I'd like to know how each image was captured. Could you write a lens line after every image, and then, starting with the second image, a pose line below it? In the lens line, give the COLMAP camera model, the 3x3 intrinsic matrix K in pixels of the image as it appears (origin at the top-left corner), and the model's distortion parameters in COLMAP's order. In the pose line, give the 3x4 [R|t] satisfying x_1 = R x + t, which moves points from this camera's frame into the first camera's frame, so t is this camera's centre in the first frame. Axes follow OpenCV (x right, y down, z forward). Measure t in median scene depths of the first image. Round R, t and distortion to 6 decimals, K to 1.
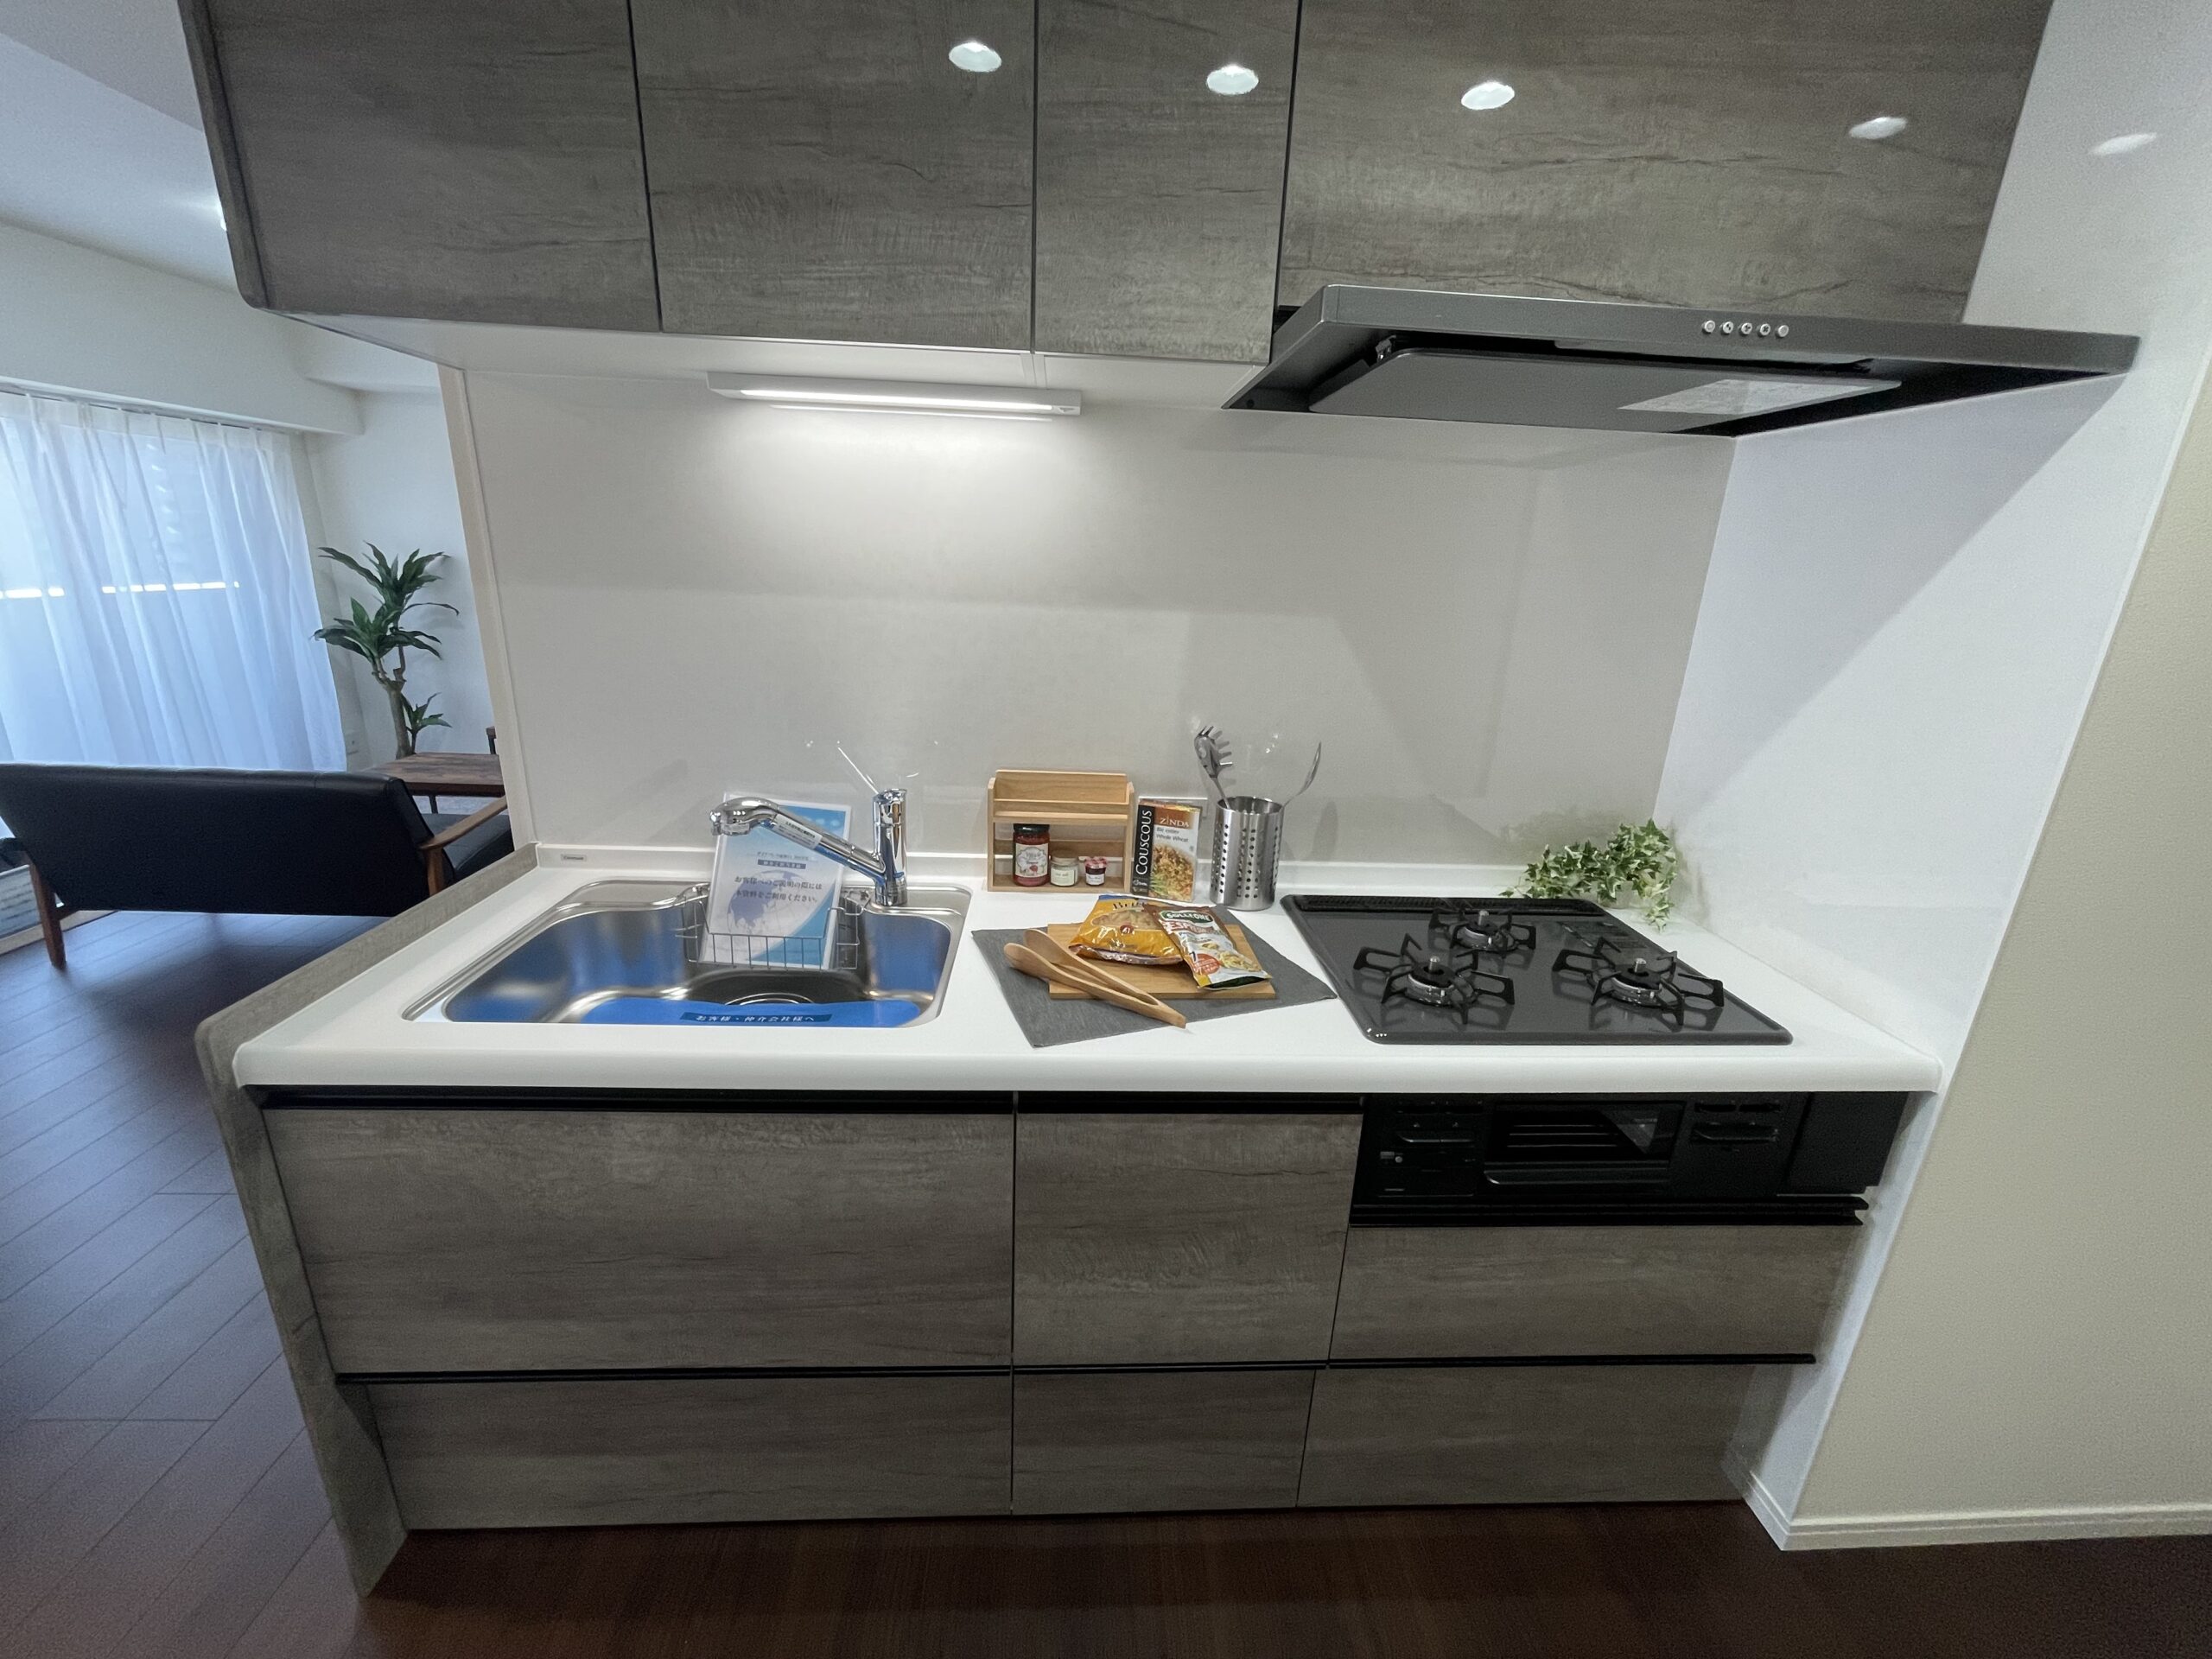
lens RADIAL K [[887.1, 0, 1108.1], [0, 887.1, 829.8], [0, 0, 1]] dist [0.000006, 0.000572]
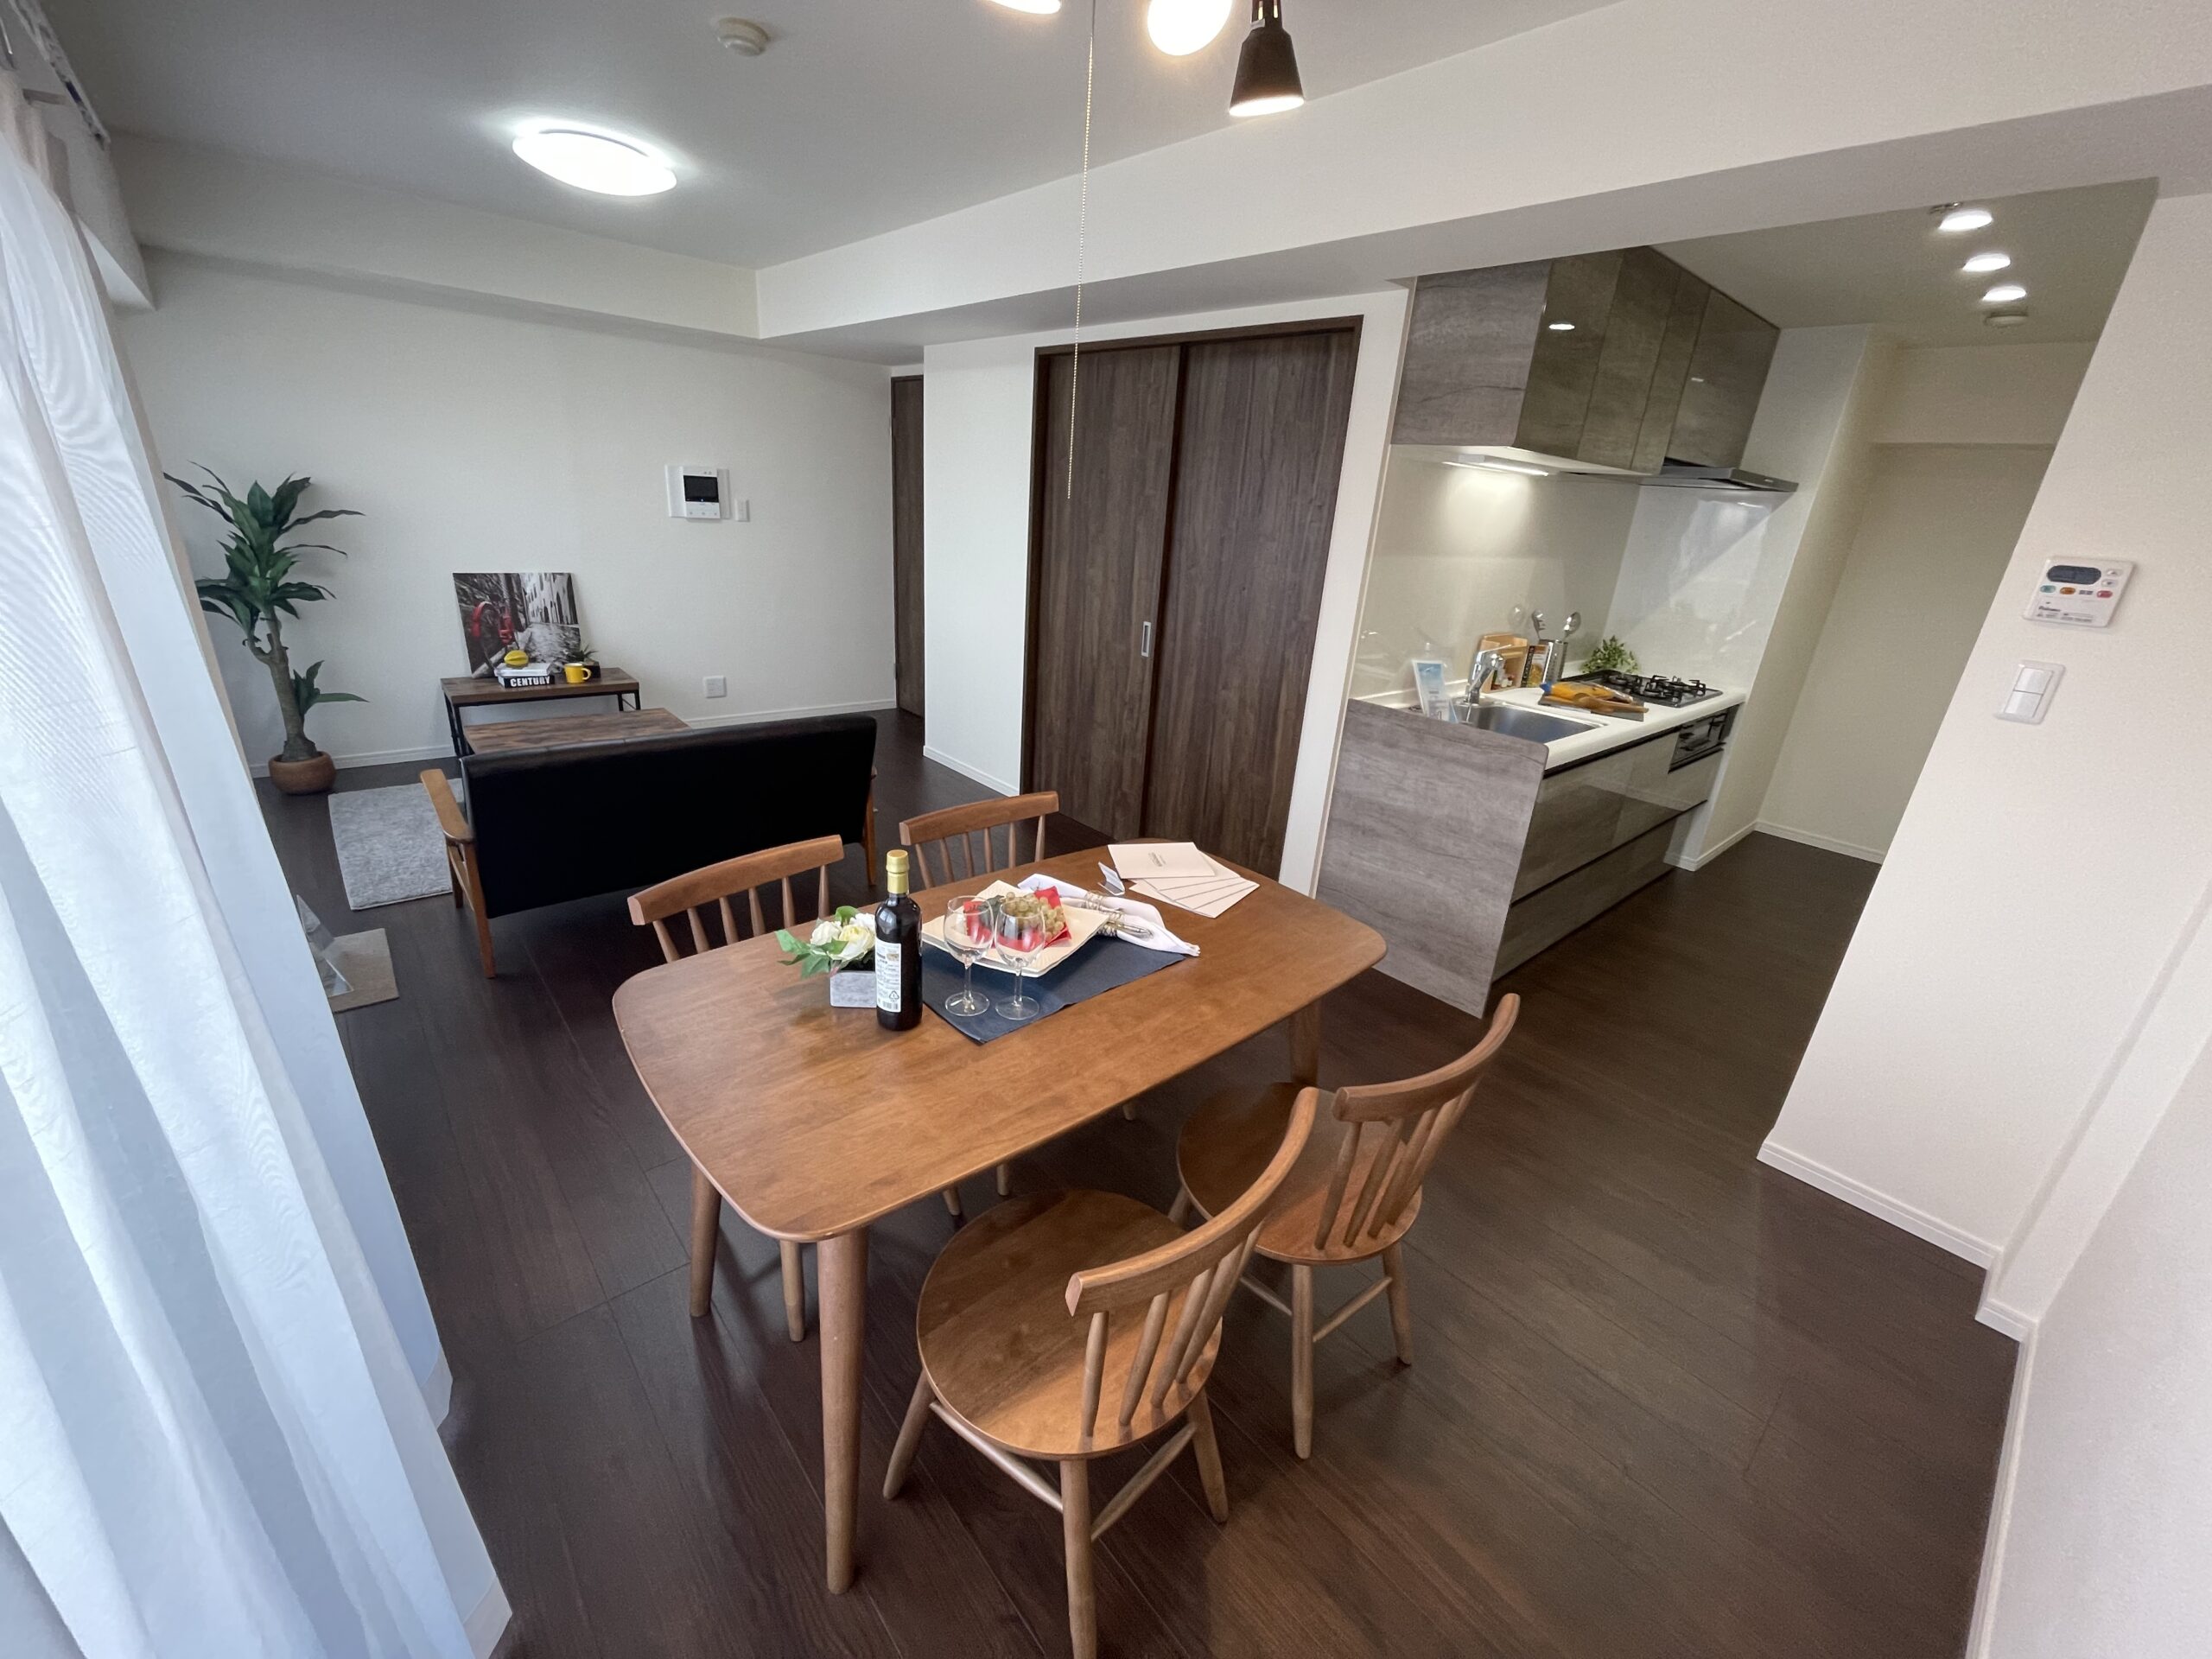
lens RADIAL K [[887.1, 0, 1108.1], [0, 887.1, 829.8], [0, 0, 1]] dist [0.000006, 0.000572]
pose [[0.781206, -0.207778, 0.588681, -2.266864], [0.148834, 0.977784, 0.147604, -0.064363], [-0.606271, -0.027694, 0.794776, -0.172692]]
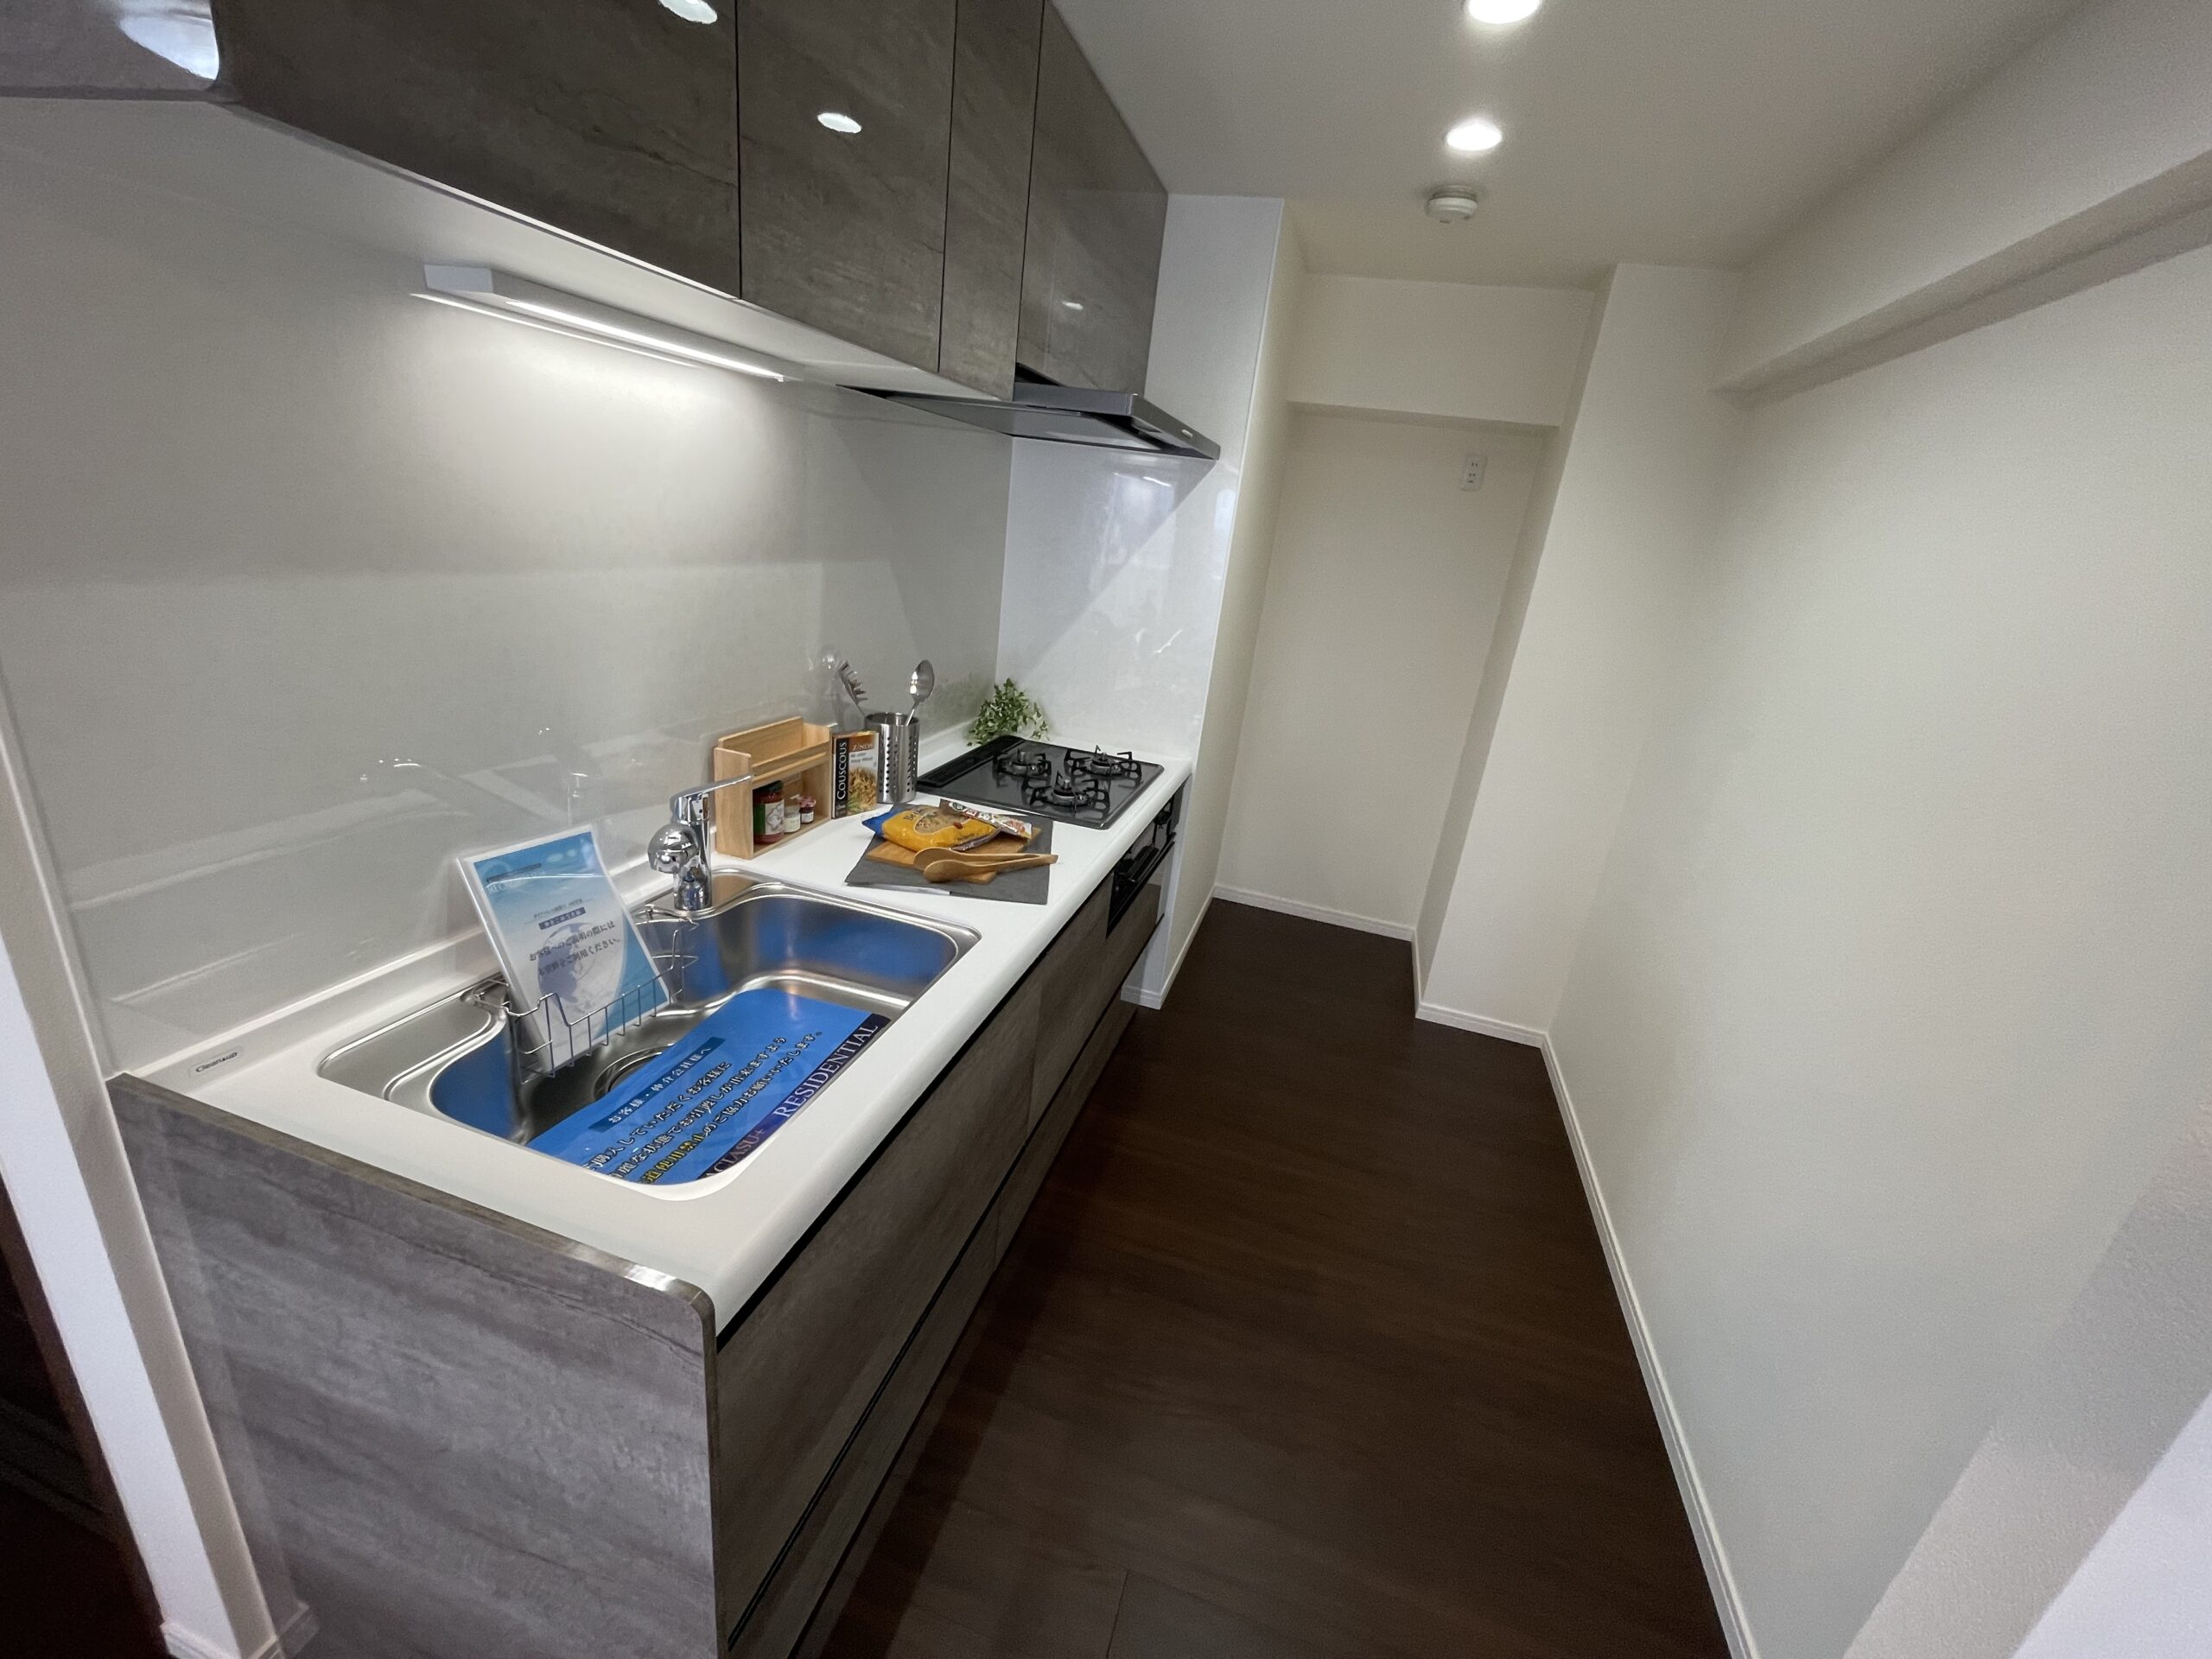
lens RADIAL K [[887.1, 0, 1108.1], [0, 887.1, 829.8], [0, 0, 1]] dist [0.000006, 0.000572]
pose [[0.336259, -0.318311, 0.886345, -0.897616], [0.177309, 0.945716, 0.272366, -0.167254], [-0.924928, 0.065571, 0.374445, 0.260411]]
